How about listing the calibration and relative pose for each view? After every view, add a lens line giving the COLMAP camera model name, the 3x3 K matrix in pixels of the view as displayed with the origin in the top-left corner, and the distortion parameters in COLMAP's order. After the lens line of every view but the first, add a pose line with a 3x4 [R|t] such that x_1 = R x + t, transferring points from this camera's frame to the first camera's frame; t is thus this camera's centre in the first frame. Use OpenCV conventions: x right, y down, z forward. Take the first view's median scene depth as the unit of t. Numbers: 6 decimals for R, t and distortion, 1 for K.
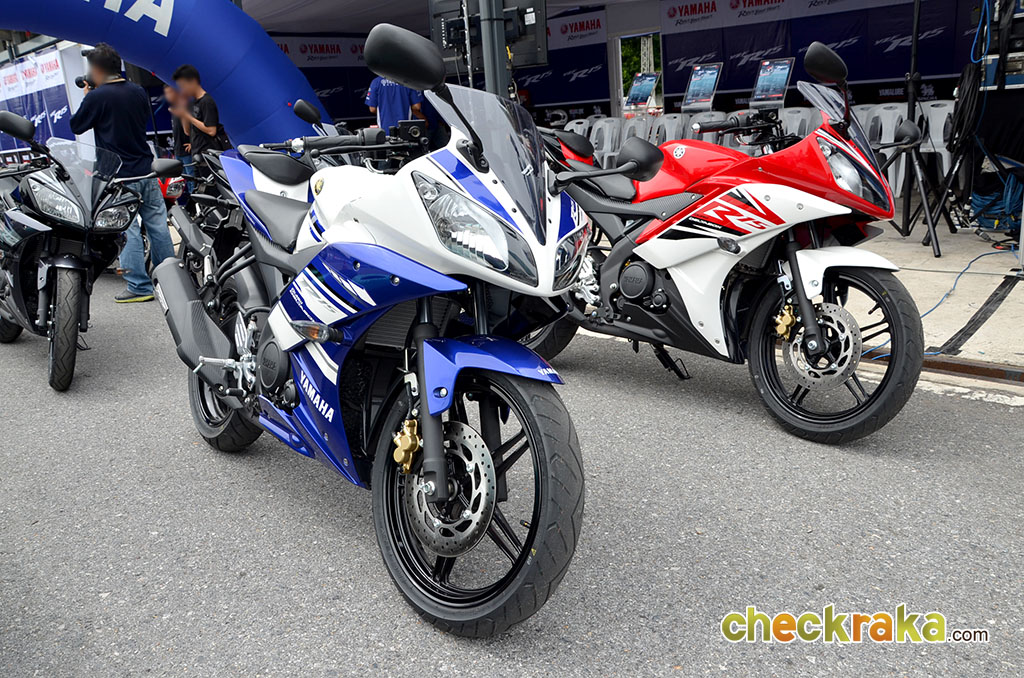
lens RADIAL K [[771.1, 0, 511.3], [0, 771.1, 349.5], [0, 0, 1]] dist [-0.165075, 0.101090]
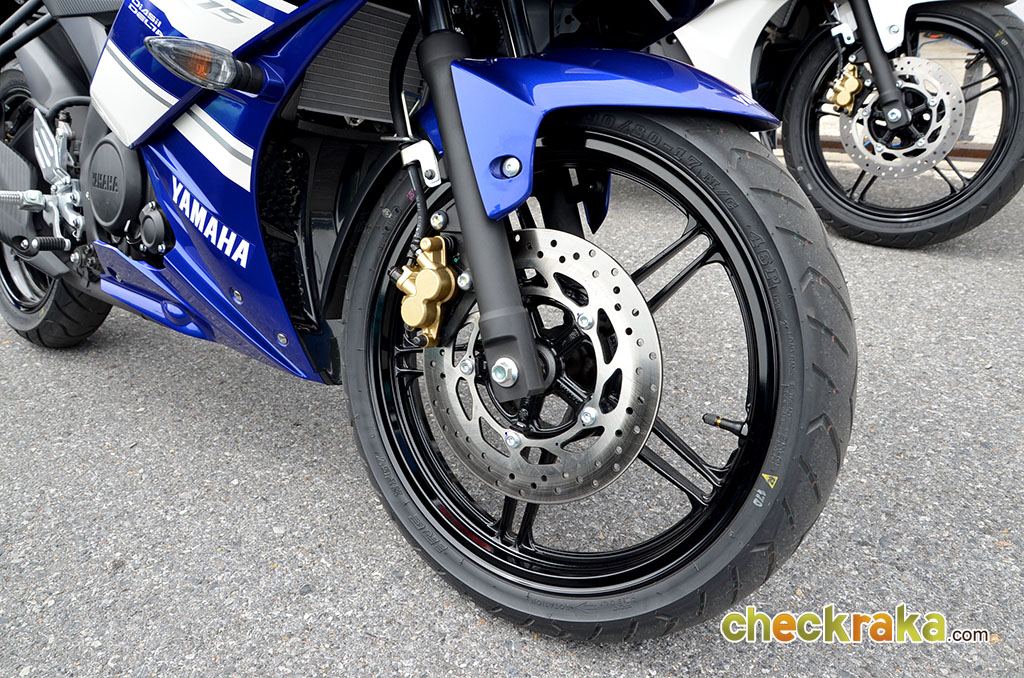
lens RADIAL K [[771.1, 0, 511.3], [0, 771.1, 349.5], [0, 0, 1]] dist [-0.165075, 0.101090]
pose [[0.977734, -0.114004, 0.176181, -0.142947], [0.078319, 0.977138, 0.197654, 0.056787], [-0.194687, -0.179455, 0.964310, 0.418994]]
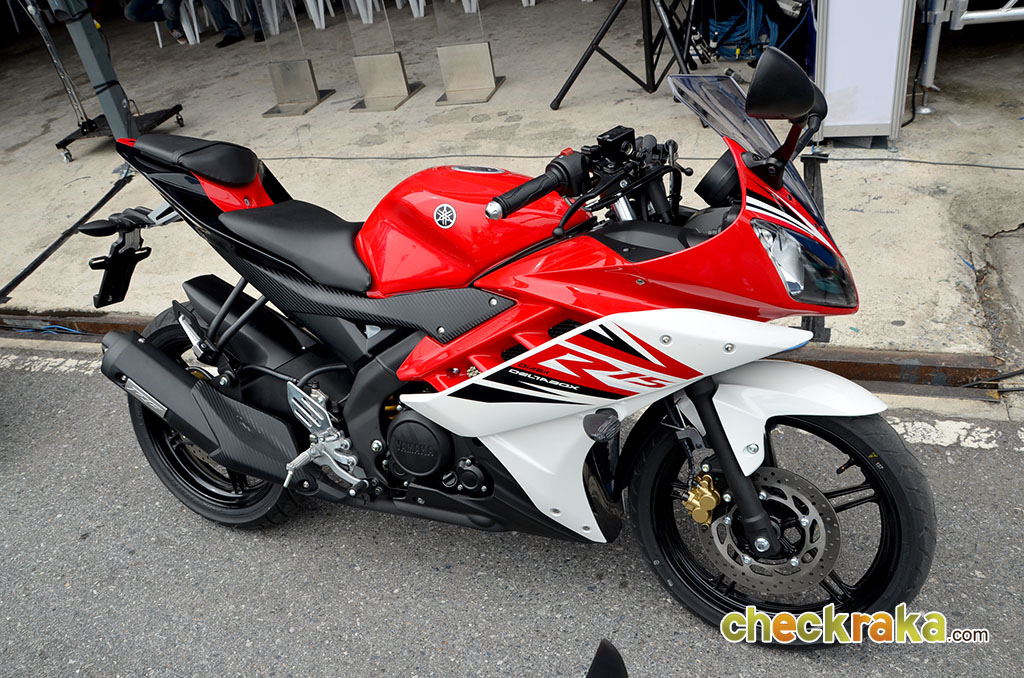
lens RADIAL K [[771.1, 0, 511.3], [0, 771.1, 349.5], [0, 0, 1]] dist [-0.165075, 0.101090]
pose [[0.889163, -0.313384, 0.333437, 0.081661], [0.212032, 0.927896, 0.306677, -0.467034], [-0.405503, -0.201987, 0.891498, 0.701638]]
